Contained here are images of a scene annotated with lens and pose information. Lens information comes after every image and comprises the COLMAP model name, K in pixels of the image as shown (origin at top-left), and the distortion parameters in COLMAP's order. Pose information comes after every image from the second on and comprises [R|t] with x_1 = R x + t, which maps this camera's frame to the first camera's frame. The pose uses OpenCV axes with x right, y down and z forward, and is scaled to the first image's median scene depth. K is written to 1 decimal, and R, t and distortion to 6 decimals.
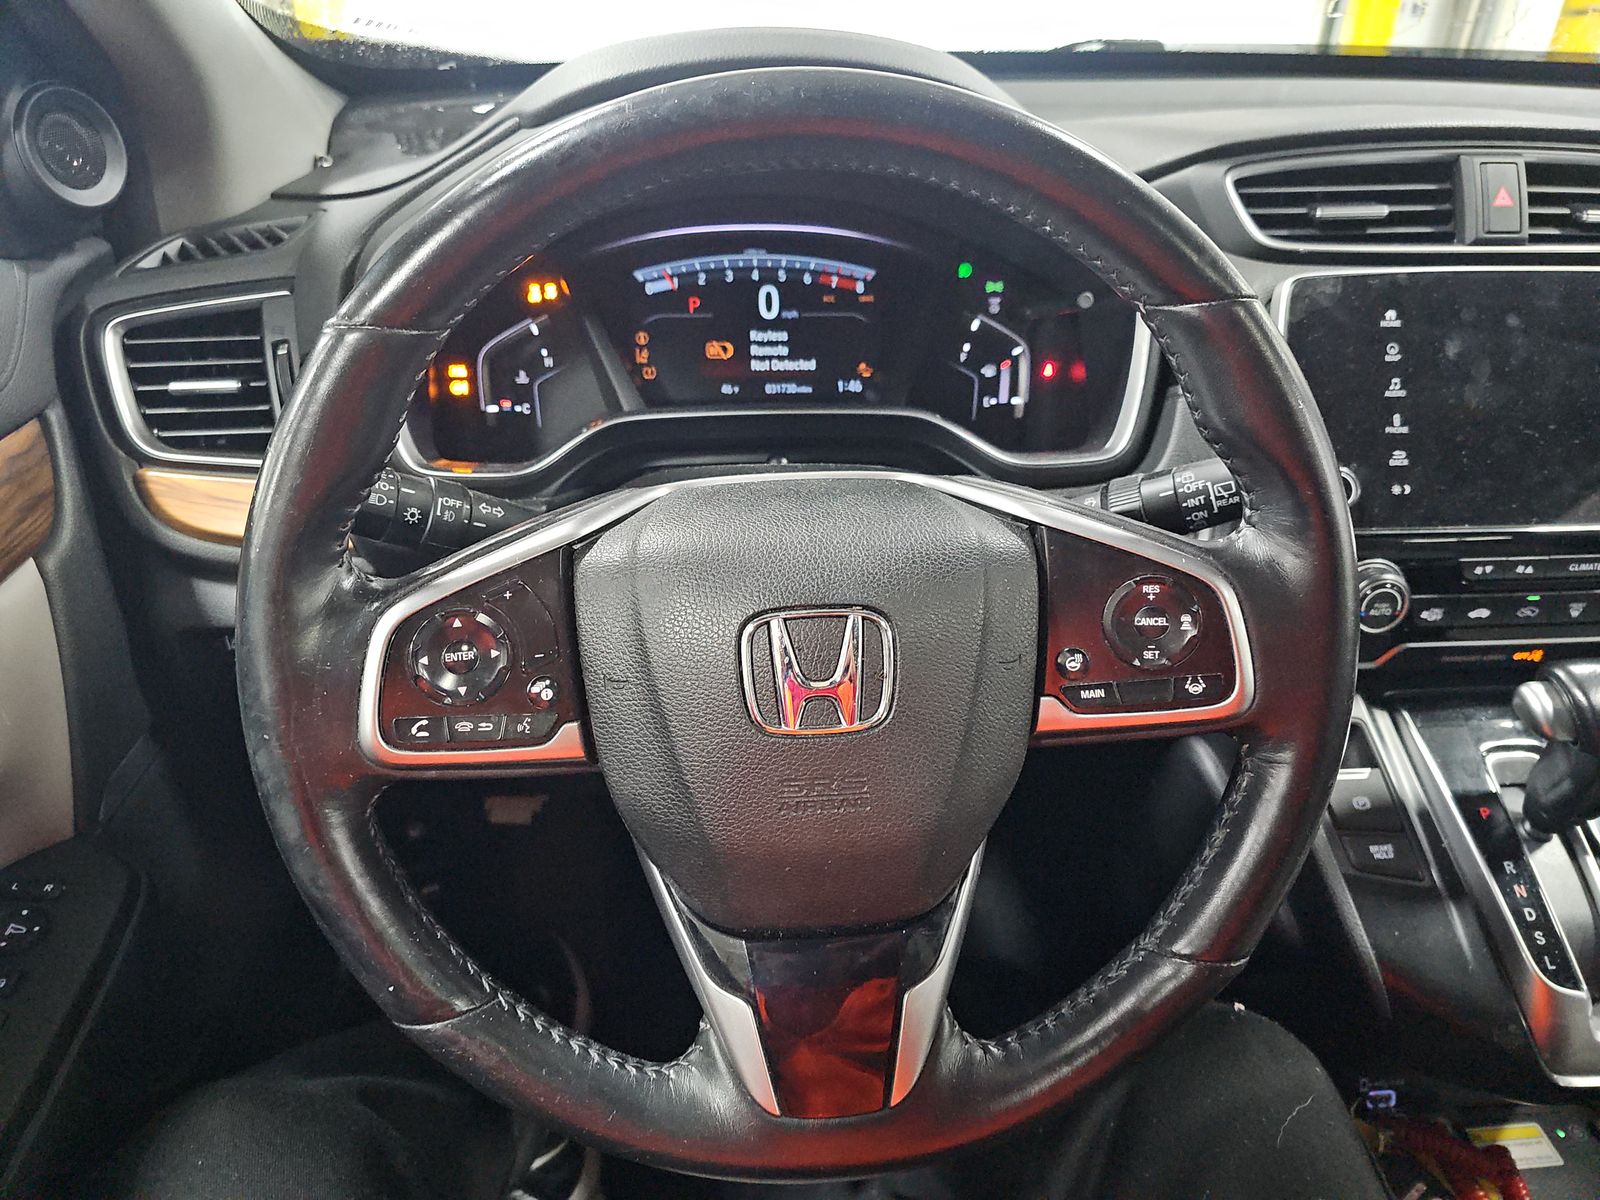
lens RADIAL K [[1076.1, 0, 795.2], [0, 1076.1, 607.1], [0, 0, 1]] dist [0.045129, -0.035236]
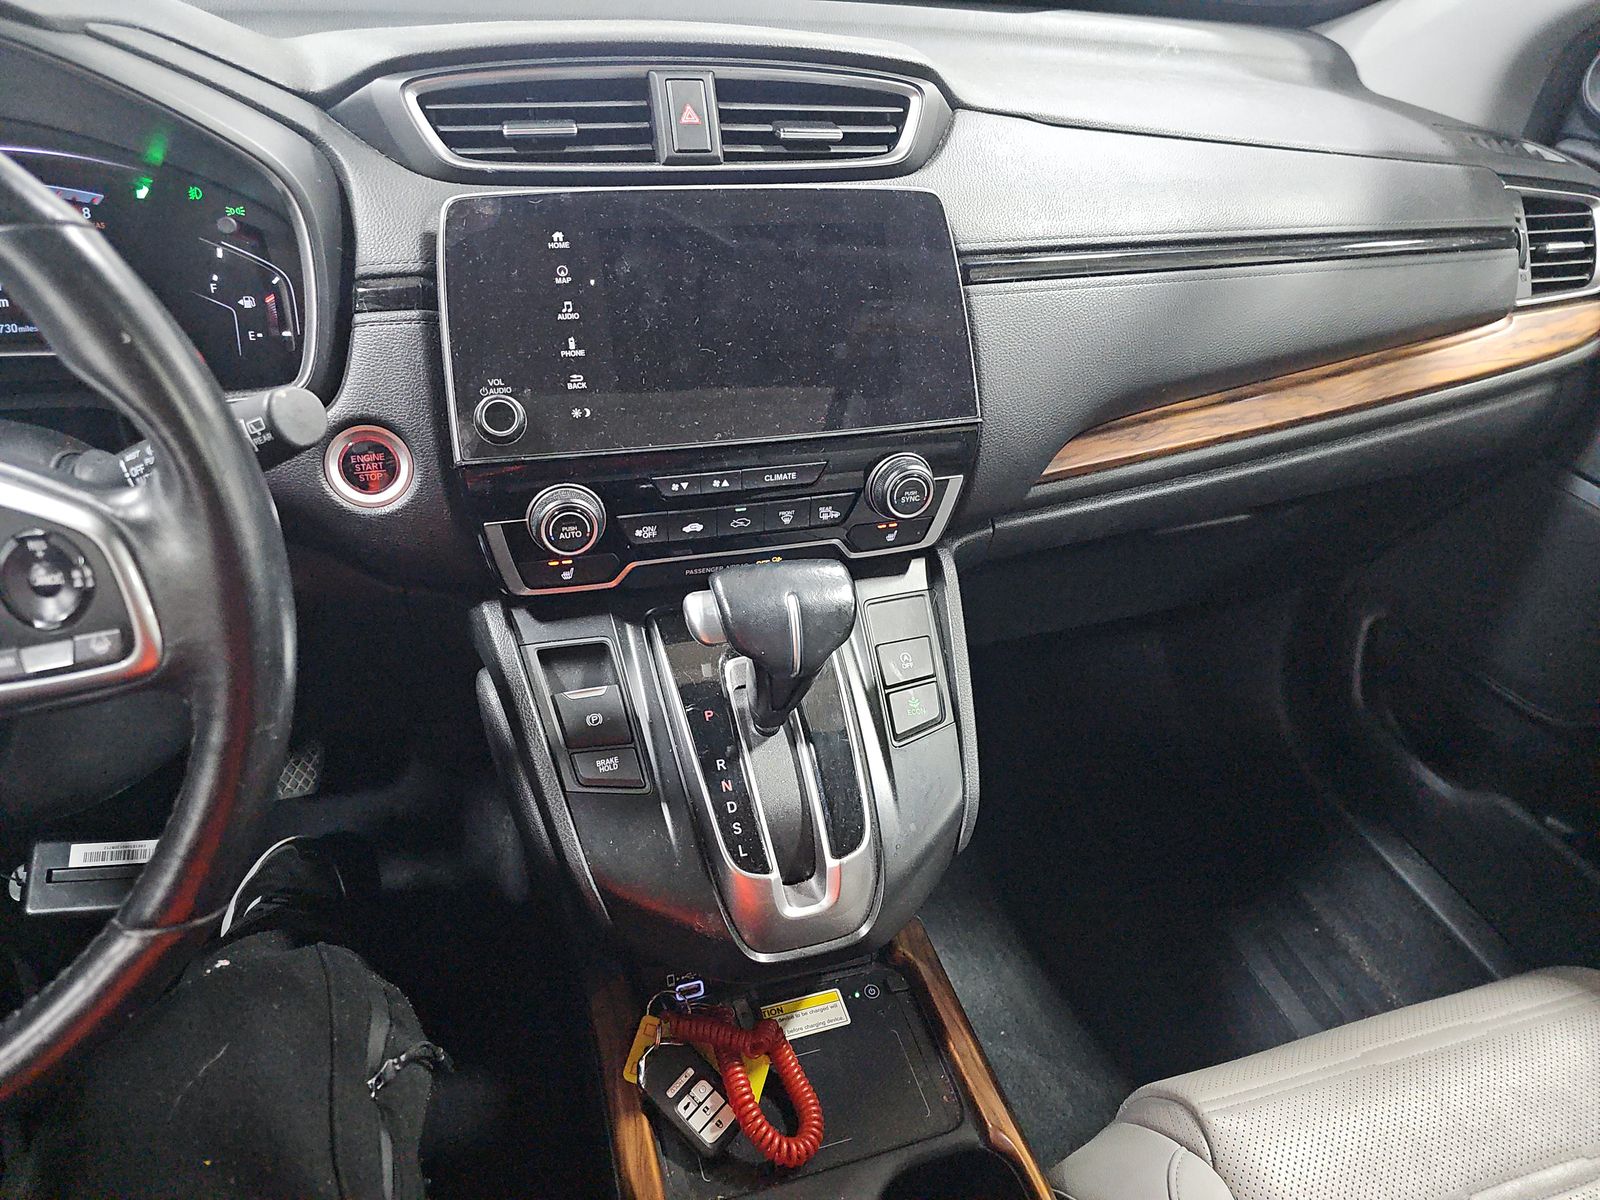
lens RADIAL K [[1076.1, 0, 800.7], [0, 1076.1, 603.1], [0, 0, 1]] dist [0.045129, -0.035236]
pose [[0.978940, -0.089205, 0.183627, 0.467617], [0.077460, 0.994522, 0.070181, 0.011536], [-0.188881, -0.054479, 0.980488, -0.029247]]
